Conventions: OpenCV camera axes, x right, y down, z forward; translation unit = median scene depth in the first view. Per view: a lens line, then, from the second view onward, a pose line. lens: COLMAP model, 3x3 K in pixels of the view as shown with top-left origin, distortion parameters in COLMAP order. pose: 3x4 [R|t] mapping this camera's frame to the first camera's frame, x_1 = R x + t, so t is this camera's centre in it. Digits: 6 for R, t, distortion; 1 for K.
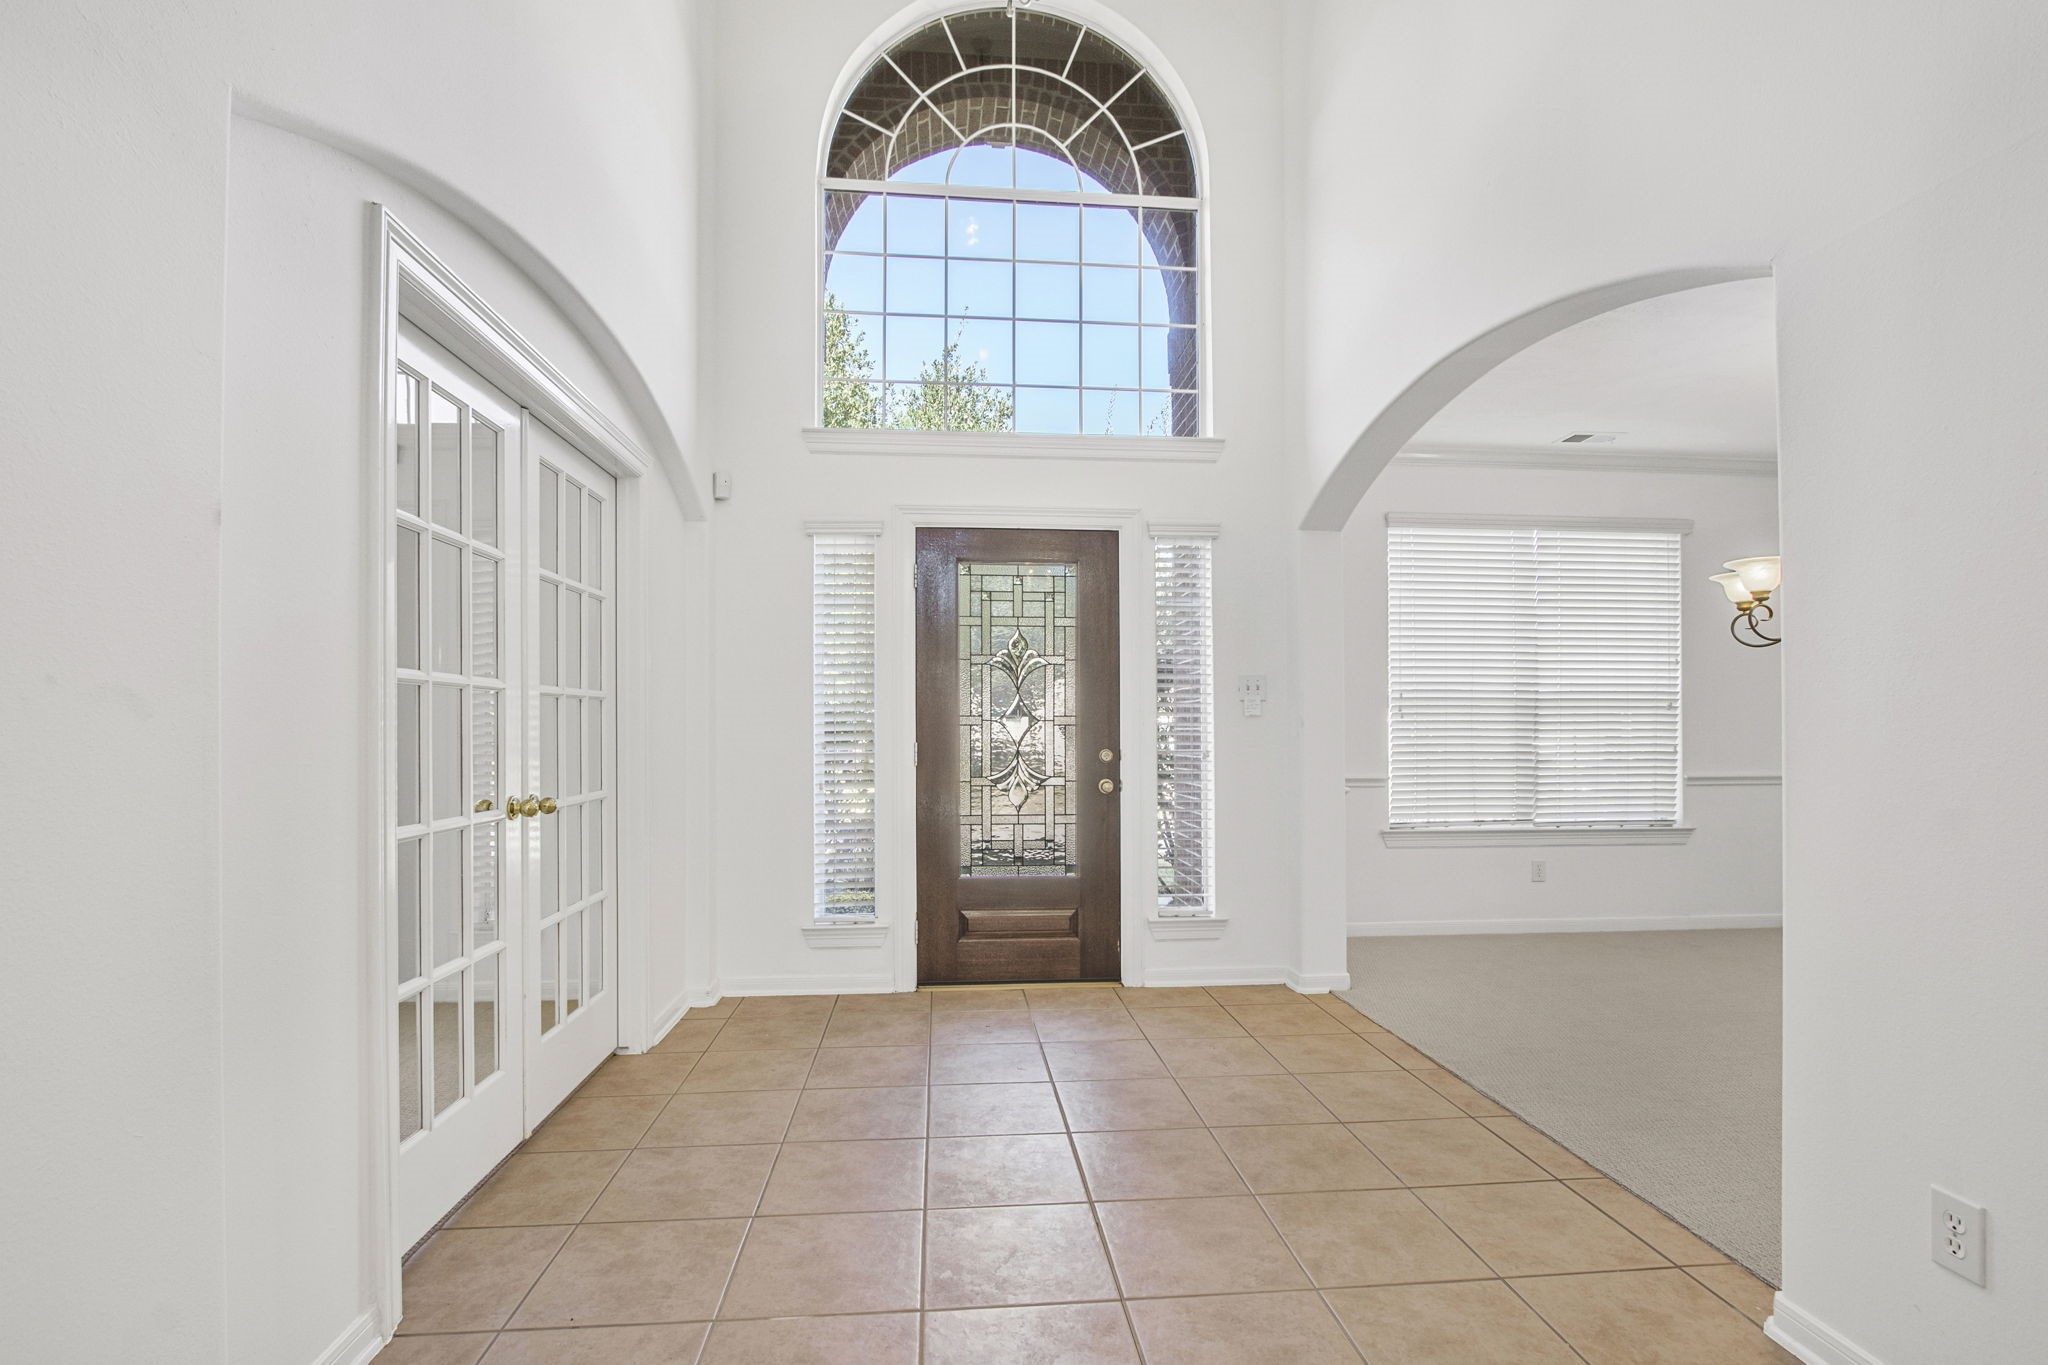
lens RADIAL K [[961.2, 0, 1029.6], [0, 961.2, 699.8], [0, 0, 1]] dist [0.003757, 0.003677]
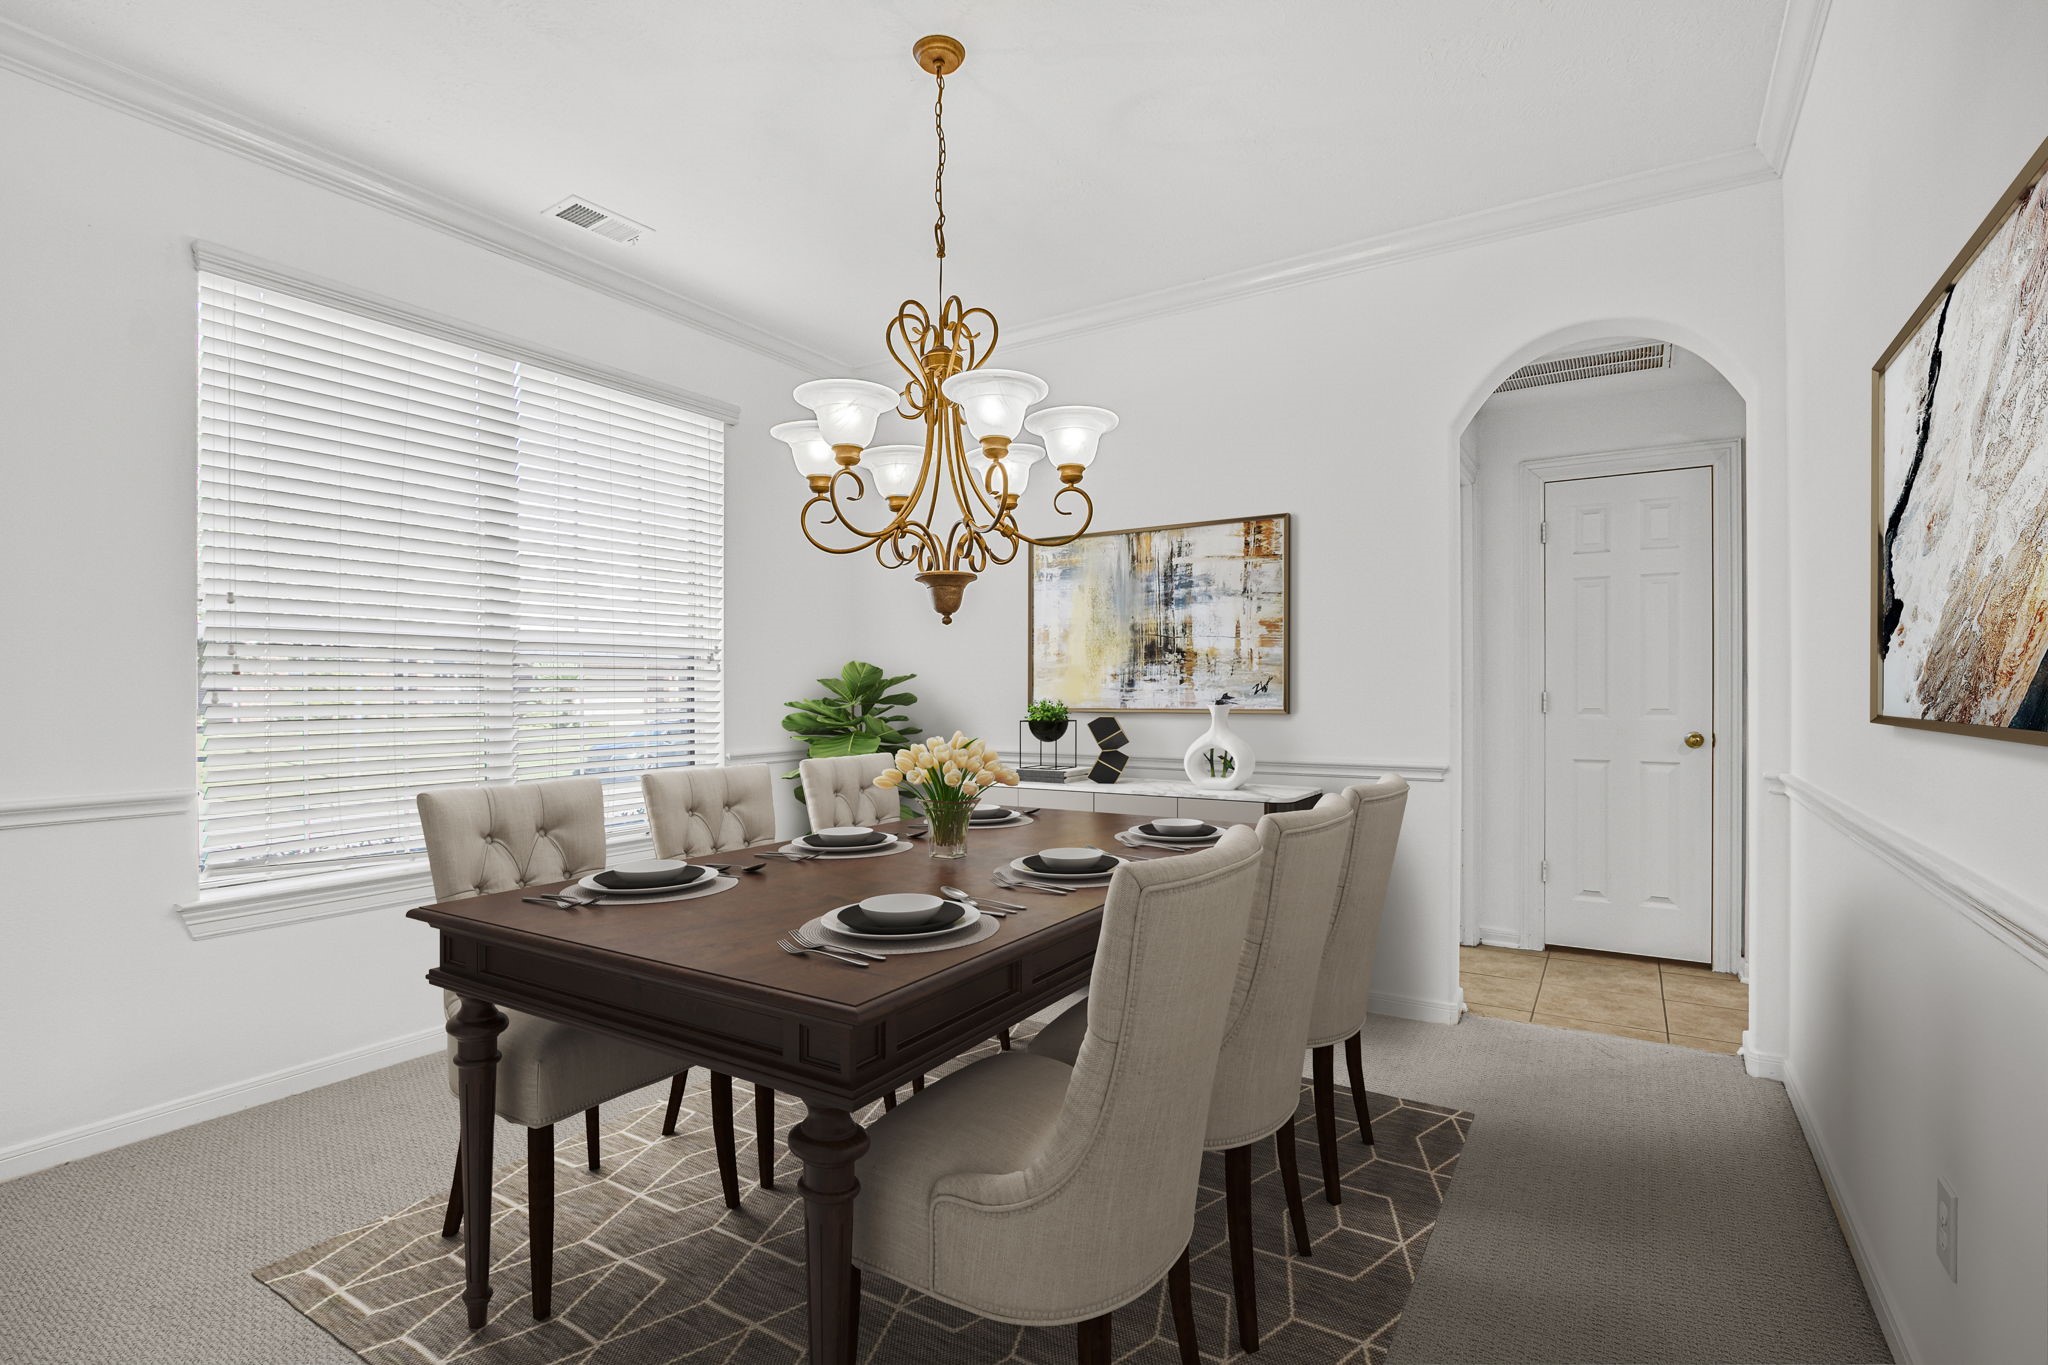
lens RADIAL K [[961.2, 0, 1028.5], [0, 961.2, 688.8], [0, 0, 1]] dist [0.003757, 0.003677]
pose [[0.611093, -0.002035, 0.791556, 0.244032], [-0.006966, 0.999944, 0.007948, 0.021756], [-0.791528, -0.010371, 0.611045, 0.376852]]
